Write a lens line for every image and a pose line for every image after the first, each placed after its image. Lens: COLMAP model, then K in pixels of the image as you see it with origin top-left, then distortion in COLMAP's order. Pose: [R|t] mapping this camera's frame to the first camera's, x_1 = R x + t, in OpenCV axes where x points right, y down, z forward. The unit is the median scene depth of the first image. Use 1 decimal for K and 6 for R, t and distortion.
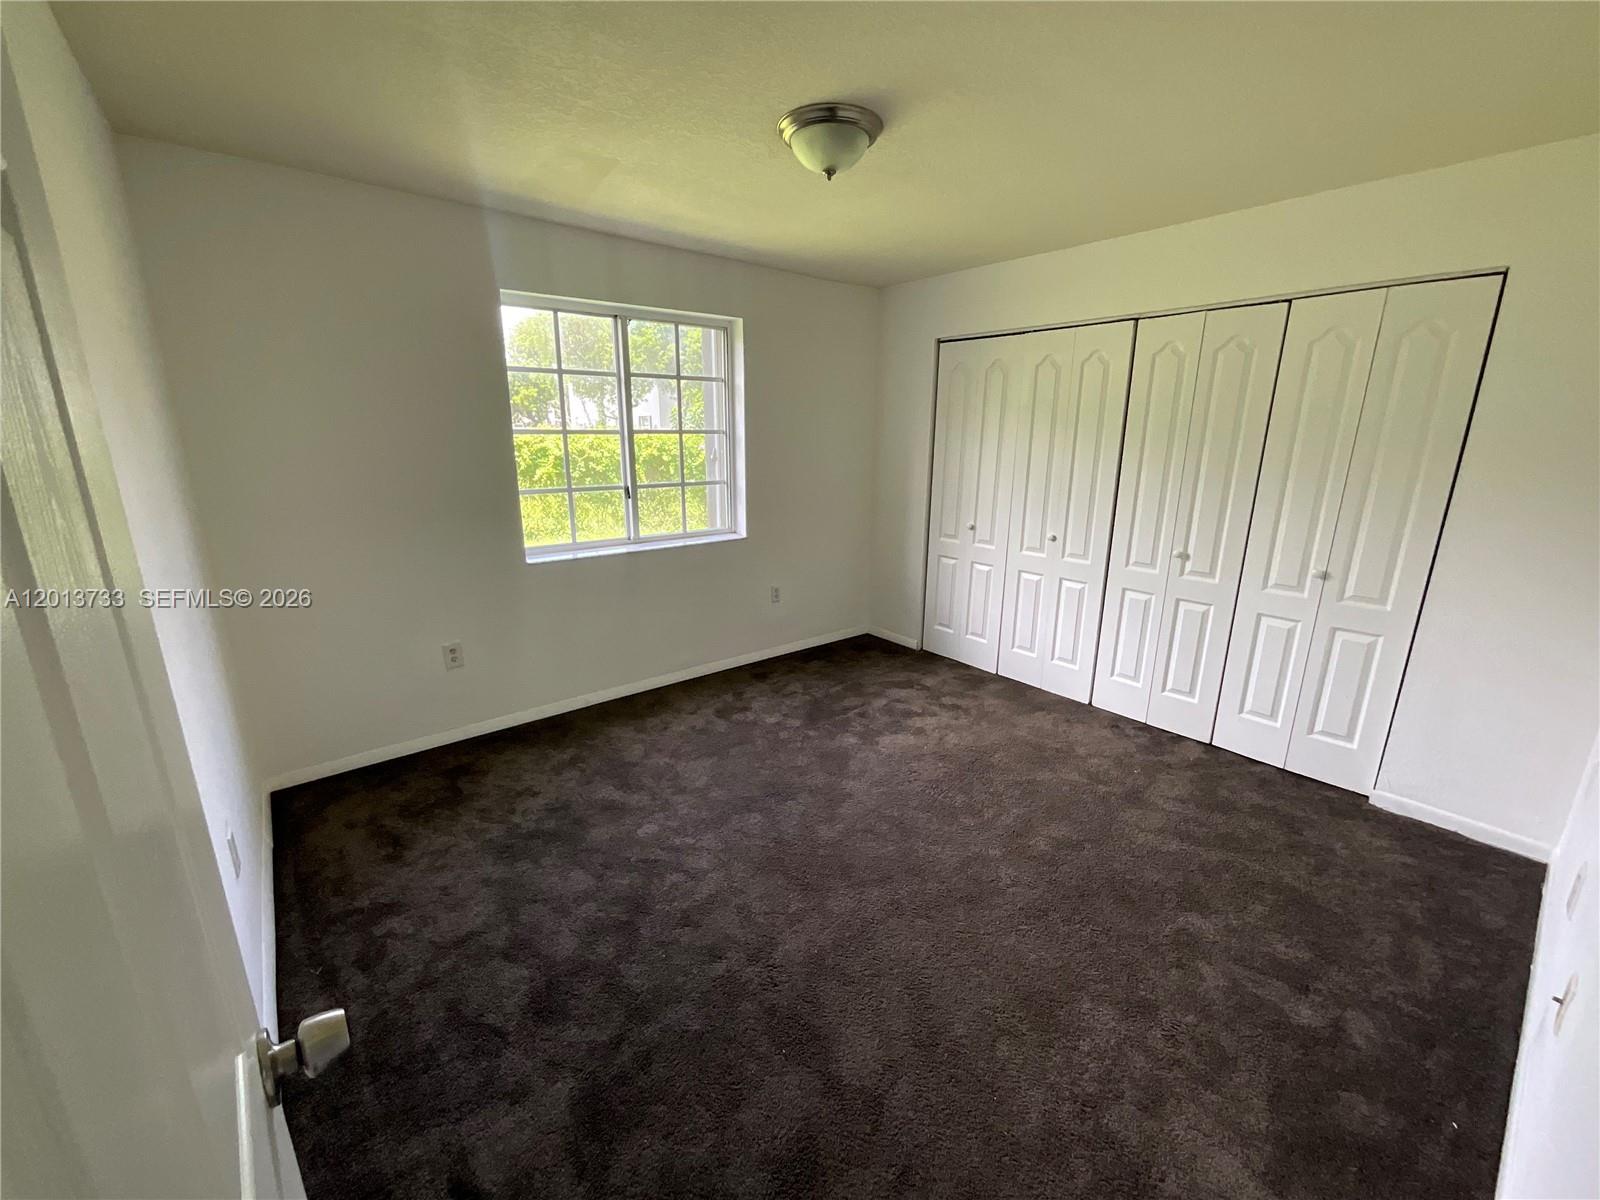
lens RADIAL K [[653.2, 0, 800.0], [0, 653.2, 600.0], [0, 0, 1]] dist [-0.007043, 0.000224]
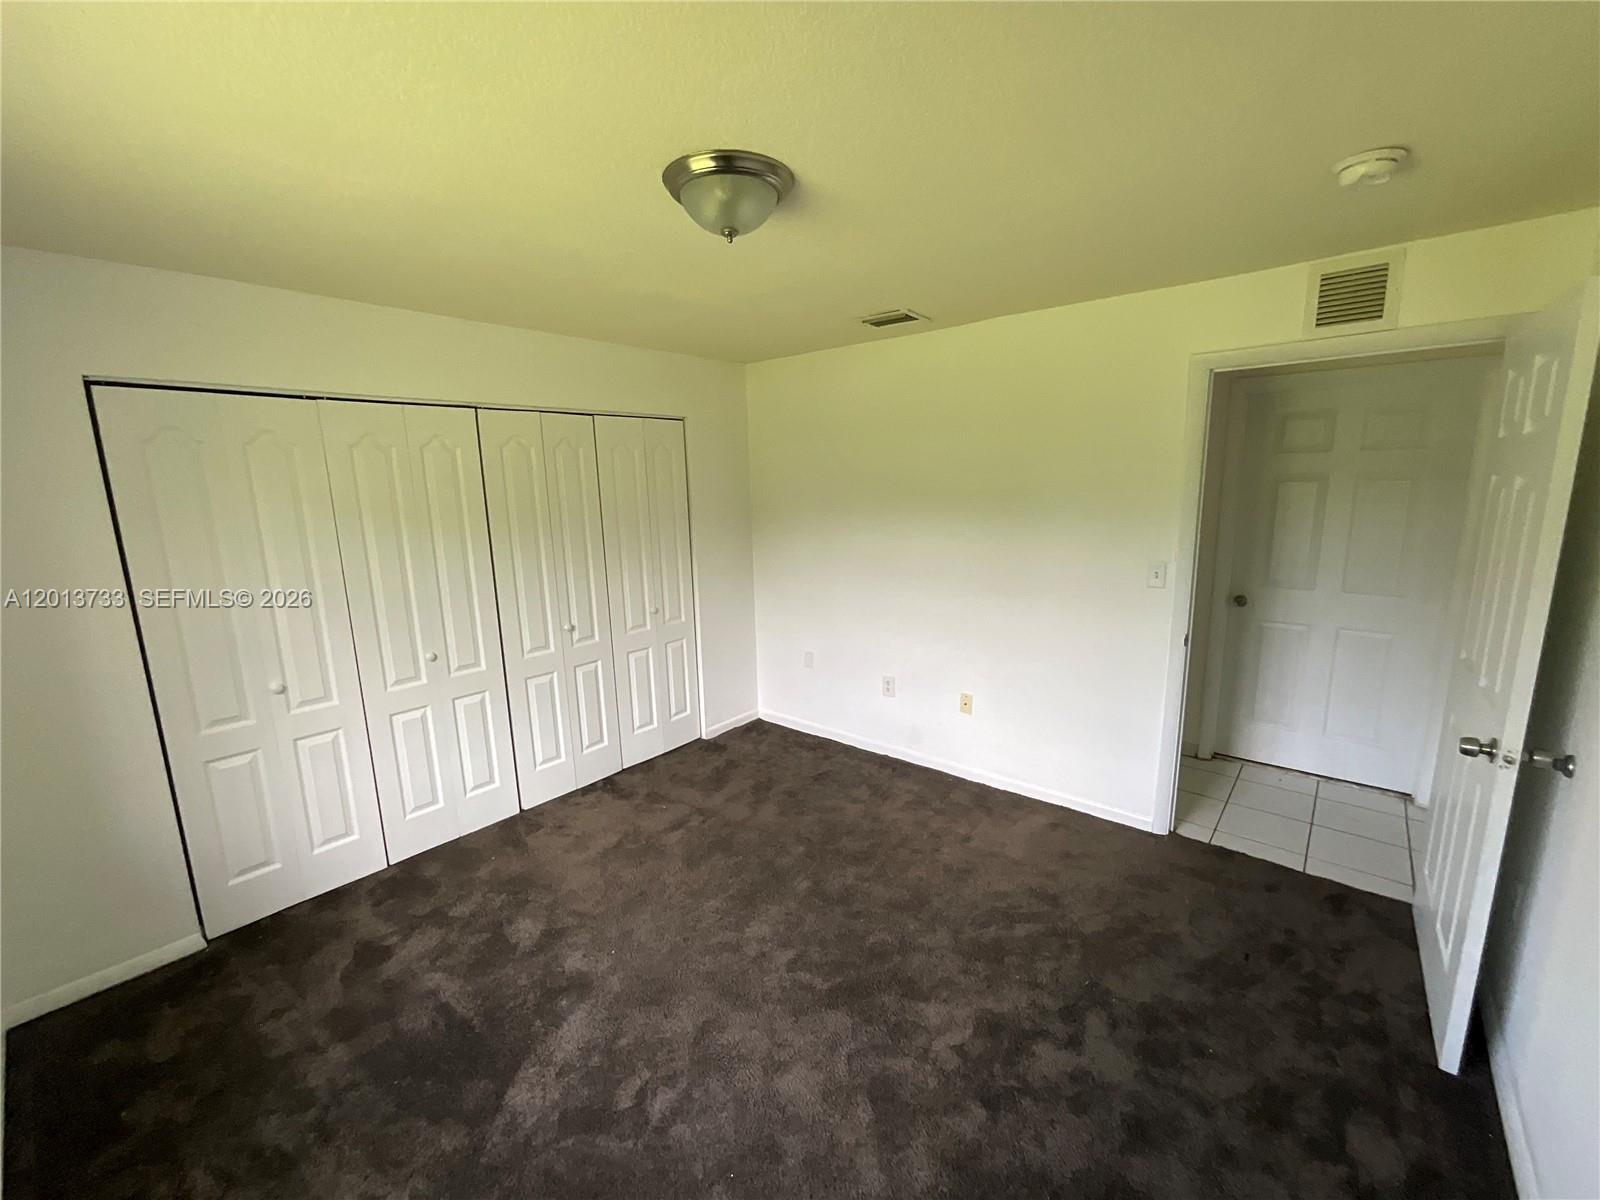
lens RADIAL K [[653.2, 0, 800.0], [0, 653.2, 600.0], [0, 0, 1]] dist [-0.007043, 0.000224]
pose [[-0.182747, -0.182685, 0.966038, -0.458048], [0.269757, 0.935558, 0.227951, -0.220591], [-0.945428, 0.302253, -0.121690, 0.641833]]
